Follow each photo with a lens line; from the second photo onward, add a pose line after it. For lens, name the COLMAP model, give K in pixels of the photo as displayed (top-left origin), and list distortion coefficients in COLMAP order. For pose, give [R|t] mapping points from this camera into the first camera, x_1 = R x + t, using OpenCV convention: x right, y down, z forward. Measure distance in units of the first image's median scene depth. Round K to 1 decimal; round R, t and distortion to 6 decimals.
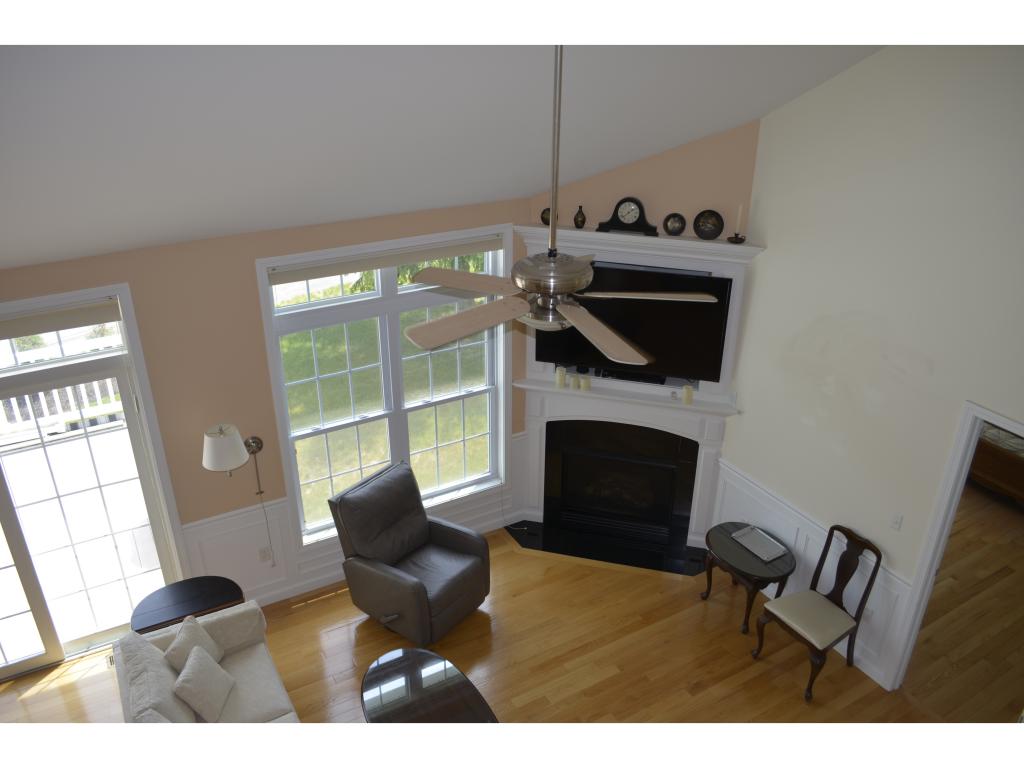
lens RADIAL K [[800.1, 0, 515.8], [0, 800.1, 379.4], [0, 0, 1]] dist [-0.076941, 0.001242]
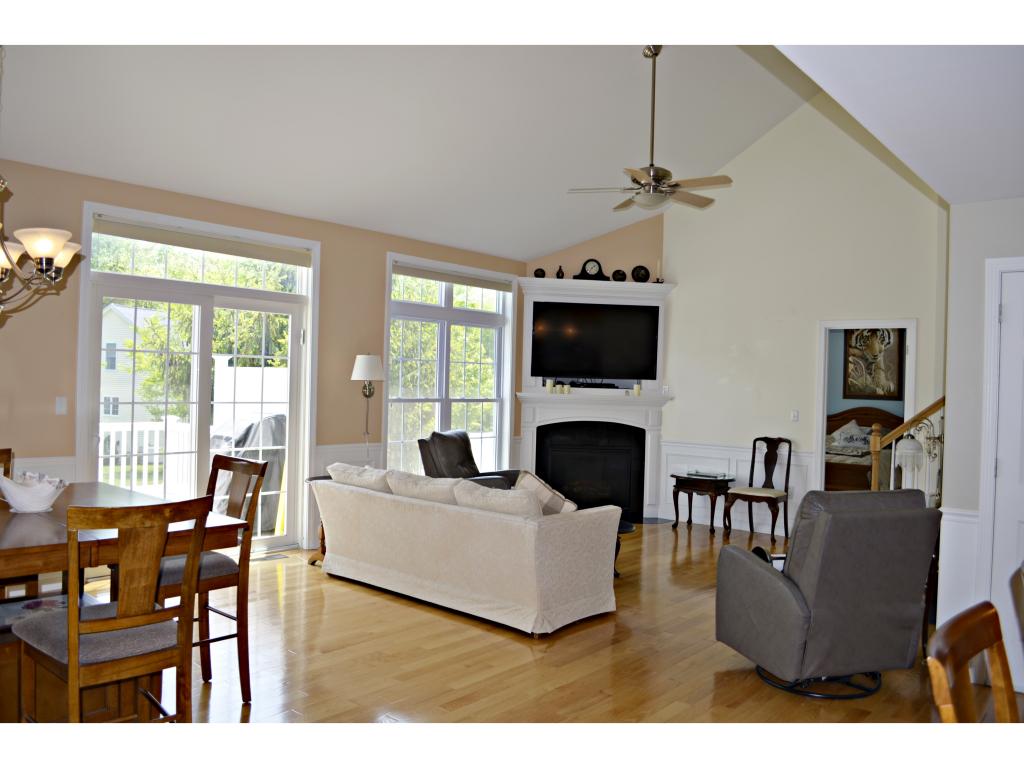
lens RADIAL K [[800.1, 0, 515.8], [0, 800.1, 379.4], [0, 0, 1]] dist [-0.076941, 0.001242]
pose [[0.938637, 0.019117, 0.344377, -0.542616], [0.131175, 0.903647, -0.407694, 0.617873], [-0.318989, 0.427850, 0.845689, -0.202036]]
